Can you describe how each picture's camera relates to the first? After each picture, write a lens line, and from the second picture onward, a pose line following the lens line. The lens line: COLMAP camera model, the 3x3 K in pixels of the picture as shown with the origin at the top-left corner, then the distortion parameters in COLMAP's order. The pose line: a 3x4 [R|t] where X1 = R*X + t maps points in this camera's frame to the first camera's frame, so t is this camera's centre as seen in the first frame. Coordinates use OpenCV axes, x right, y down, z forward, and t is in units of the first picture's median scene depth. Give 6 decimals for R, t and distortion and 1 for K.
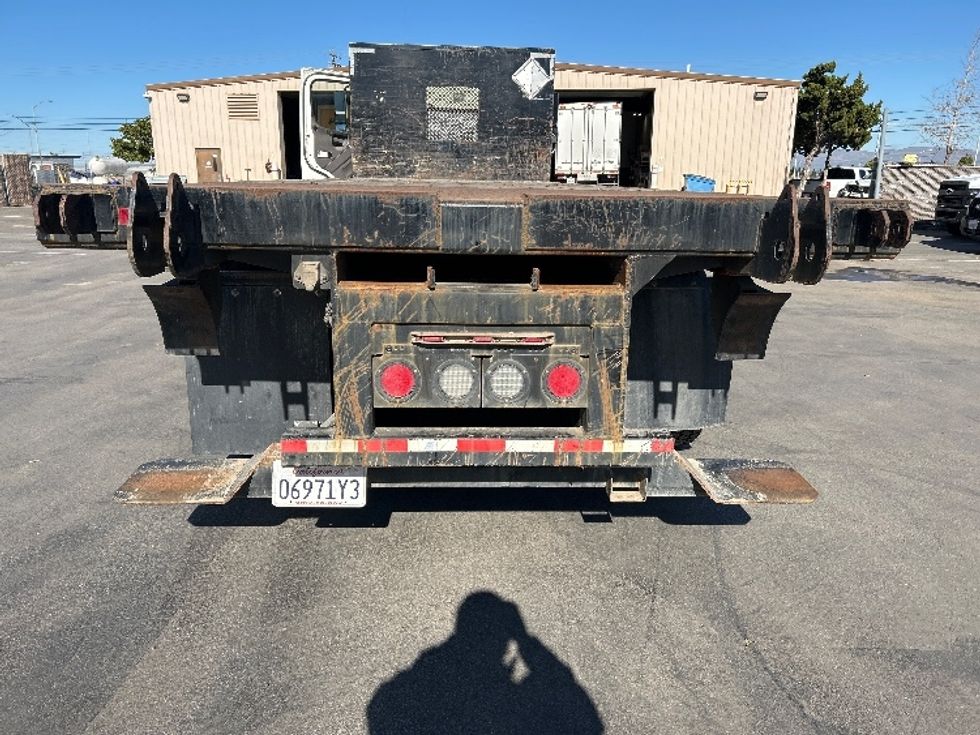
lens RADIAL K [[725.0, 0, 490.0], [0, 725.0, 367.5], [0, 0, 1]] dist [0.012562, -0.005373]
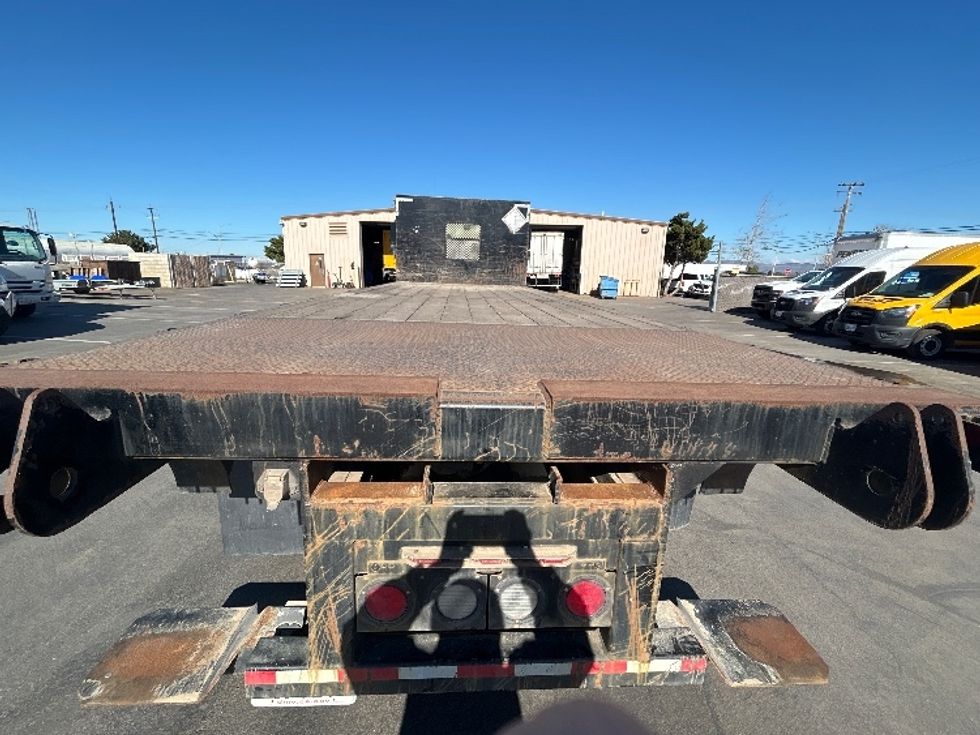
lens RADIAL K [[421.6, 0, 491.3], [0, 421.6, 365.9], [0, 0, 1]] dist [-0.011550, -0.000256]
pose [[0.999665, 0.016458, 0.019977, -0.019569], [-0.015726, 0.999218, -0.036276, -0.210848], [-0.020559, 0.035949, 0.999142, 0.454916]]
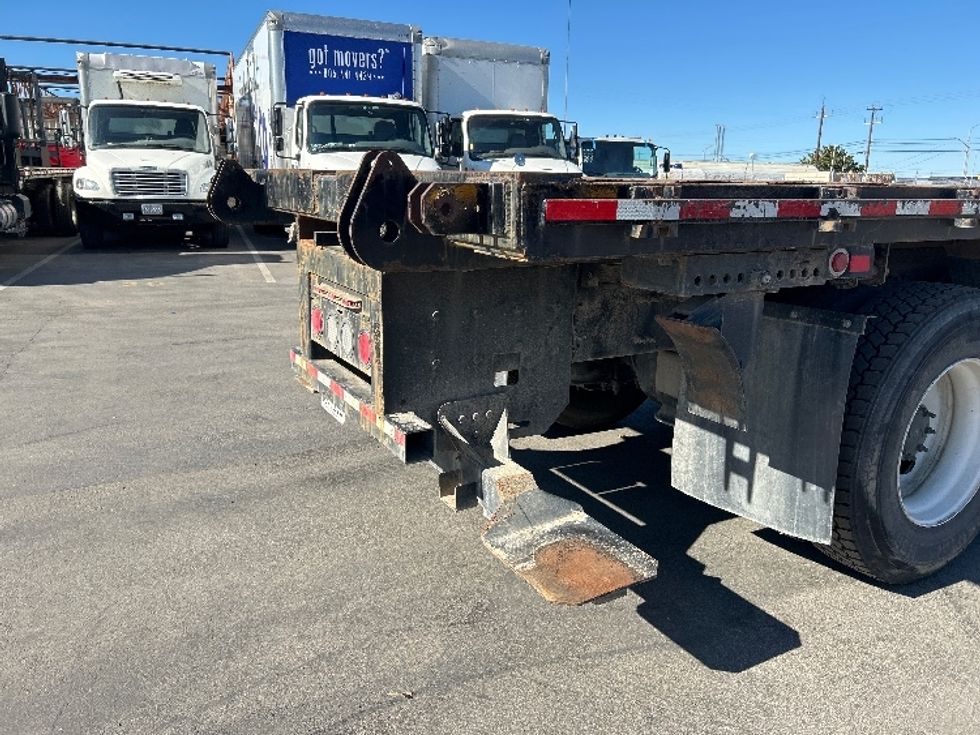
lens RADIAL K [[750.1, 0, 490.0], [0, 750.1, 367.5], [0, 0, 1]] dist [0.010944, 0.002447]
pose [[0.447357, 0.205747, -0.870368, 1.031434], [-0.238012, 0.965472, 0.105894, -0.099947], [0.862103, 0.159785, 0.480881, 0.569024]]
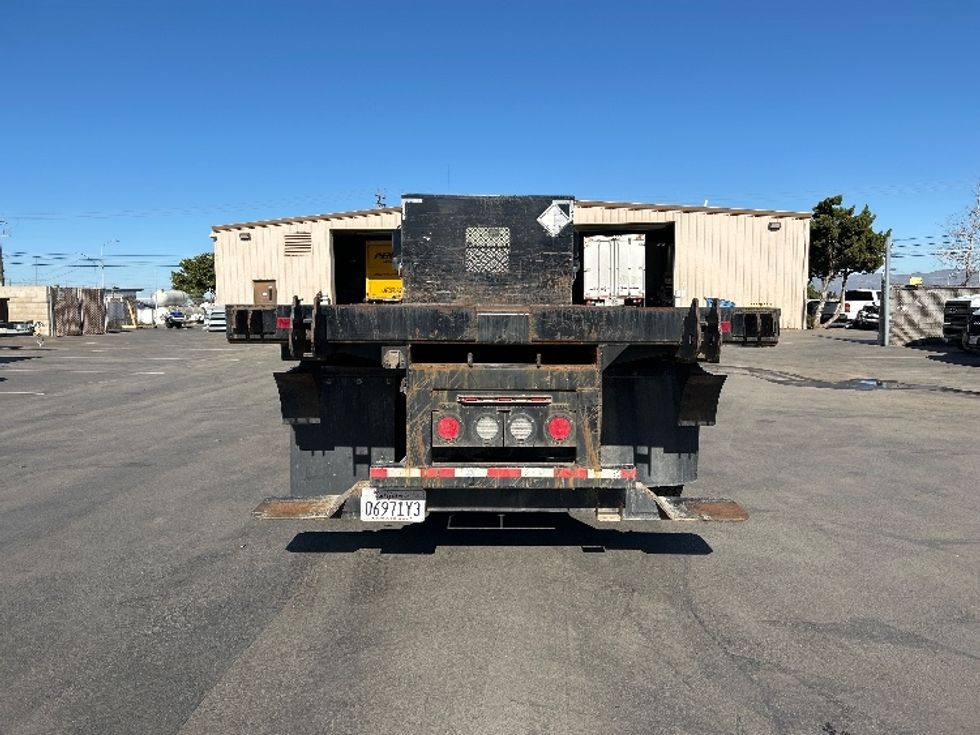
lens RADIAL K [[721.3, 0, 498.4], [0, 721.3, 365.2], [0, 0, 1]] dist [0.011751, -0.000107]
pose [[0.999256, -0.009275, -0.037441, 0.030233], [0.002748, 0.985313, -0.170734, 0.129969], [0.038475, 0.170504, 0.984605, -0.442994]]
